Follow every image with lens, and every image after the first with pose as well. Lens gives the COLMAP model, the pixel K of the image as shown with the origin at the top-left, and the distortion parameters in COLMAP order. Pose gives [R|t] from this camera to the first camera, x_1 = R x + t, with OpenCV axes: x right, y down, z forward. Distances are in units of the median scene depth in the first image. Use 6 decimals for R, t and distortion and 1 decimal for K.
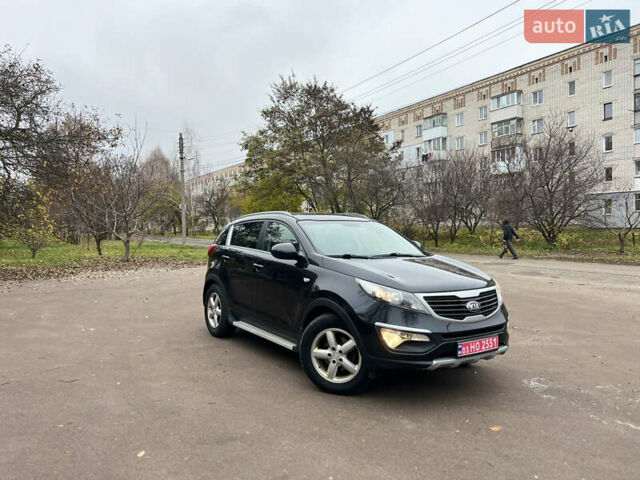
lens RADIAL K [[472.6, 0, 313.8], [0, 472.6, 240.3], [0, 0, 1]] dist [0.053592, -0.070980]
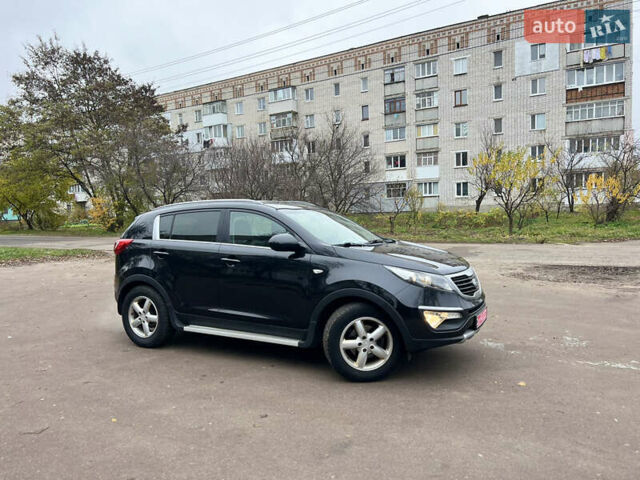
lens RADIAL K [[474.1, 0, 320.0], [0, 474.1, 240.0], [0, 0, 1]] dist [0.054862, -0.062651]
pose [[0.882051, -0.042710, 0.469213, -0.044104], [0.030052, 0.998955, 0.034438, -0.001235], [-0.470194, -0.016275, 0.882413, 0.014198]]
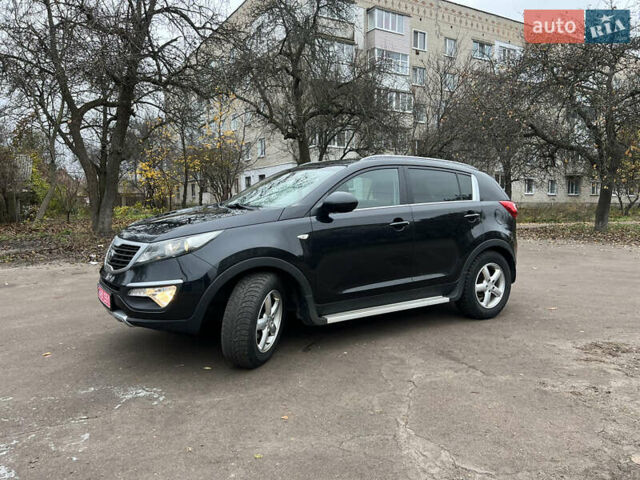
lens RADIAL K [[476.2, 0, 322.2], [0, 476.2, 242.4], [0, 0, 1]] dist [0.056810, -0.062363]
pose [[0.005678, 0.093860, -0.995569, 0.107384], [-0.029124, 0.995178, 0.093657, 0.001223], [0.999560, 0.028464, 0.008384, 0.118465]]
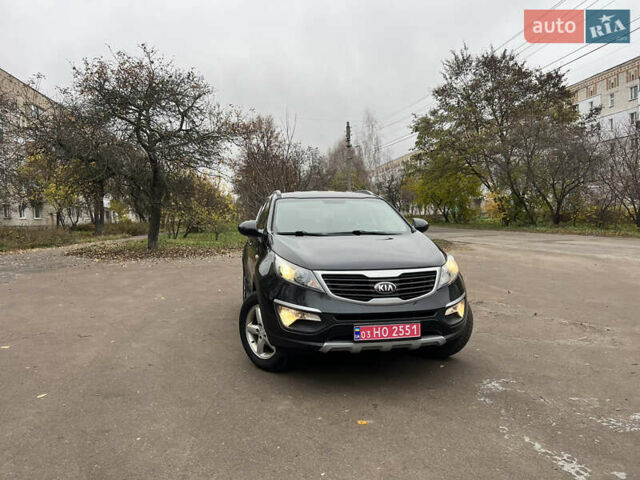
lens RADIAL K [[474.1, 0, 320.0], [0, 474.1, 240.0], [0, 0, 1]] dist [0.054862, -0.062651]
pose [[0.926097, 0.006184, -0.377235, 0.047028], [0.004803, 0.999591, 0.028177, 0.001992], [0.377255, -0.027907, 0.925689, 0.010831]]
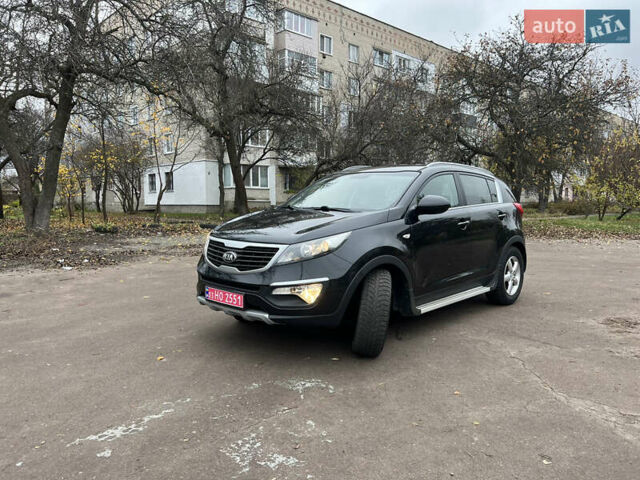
lens RADIAL K [[476.2, 0, 322.2], [0, 476.2, 242.4], [0, 0, 1]] dist [0.056810, -0.062363]
pose [[0.230382, 0.094326, -0.968518, 0.110264], [-0.031007, 0.995497, 0.089578, 0.001523], [0.972606, 0.009394, 0.232269, 0.080655]]
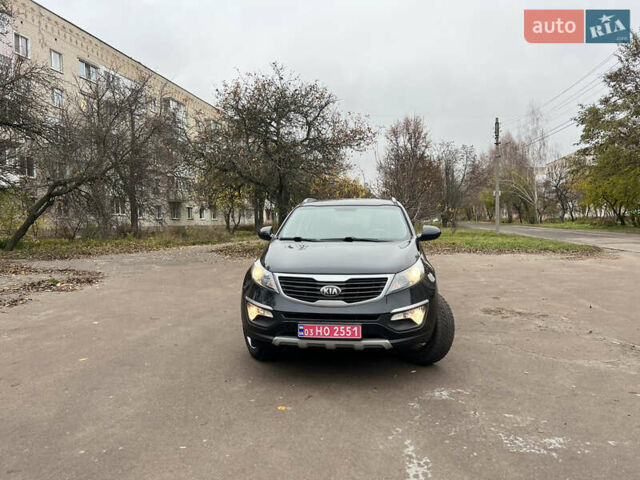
lens RADIAL K [[476.2, 0, 324.0], [0, 476.2, 239.1], [0, 0, 1]] dist [0.057570, -0.064562]
pose [[0.758405, 0.020564, -0.651459, 0.080844], [-0.006720, 0.999696, 0.023733, 0.000825], [0.651749, -0.013621, 0.758312, 0.021178]]
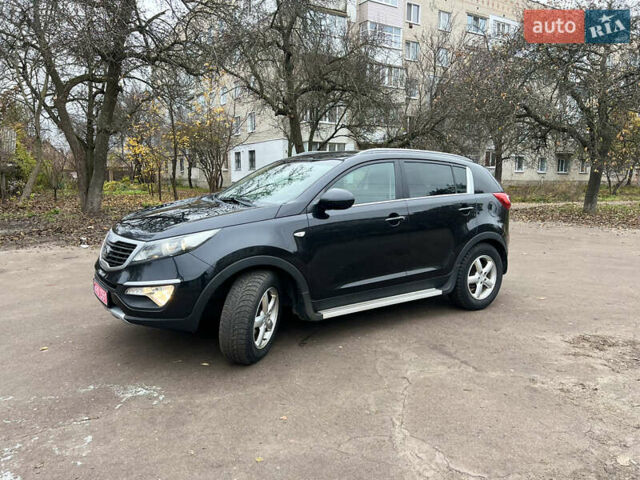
lens RADIAL K [[476.3, 0, 321.9], [0, 476.3, 243.9], [0, 0, 1]] dist [0.055459, -0.060958]
pose [[0.025568, 0.148861, -0.988528, 0.107274], [-0.036983, 0.988315, 0.147872, -0.002443], [0.998989, 0.032778, 0.030774, 0.117250]]
